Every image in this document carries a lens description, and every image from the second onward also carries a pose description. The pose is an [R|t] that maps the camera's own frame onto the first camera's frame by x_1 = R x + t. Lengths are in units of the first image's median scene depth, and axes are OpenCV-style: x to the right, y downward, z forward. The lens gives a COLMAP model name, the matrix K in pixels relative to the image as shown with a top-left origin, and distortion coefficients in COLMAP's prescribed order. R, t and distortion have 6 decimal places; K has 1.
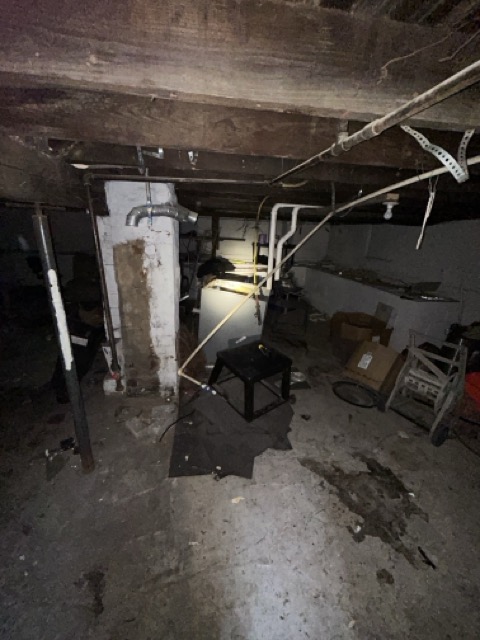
lens RADIAL K [[259.6, 0, 239.7], [0, 259.6, 318.5], [0, 0, 1]] dist [-0.001960, 0.000346]
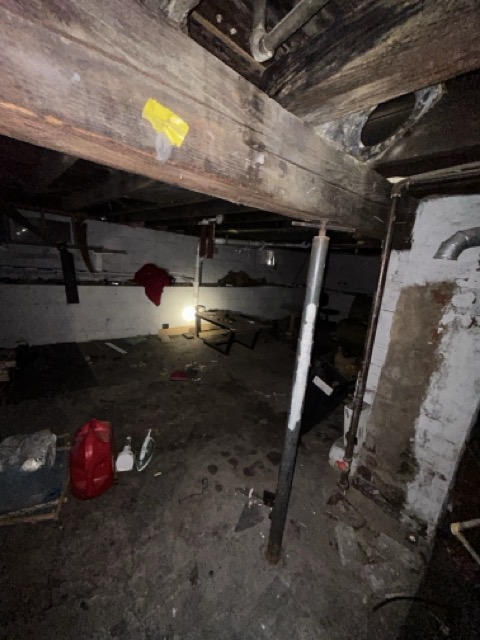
lens RADIAL K [[259.6, 0, 241.4], [0, 259.6, 320.5], [0, 0, 1]] dist [-0.001960, 0.000346]
pose [[0.552975, 0.200799, -0.808640, -0.116298], [-0.330050, 0.943923, 0.008693, -0.044079], [0.765040, 0.262084, 0.588240, 0.223723]]
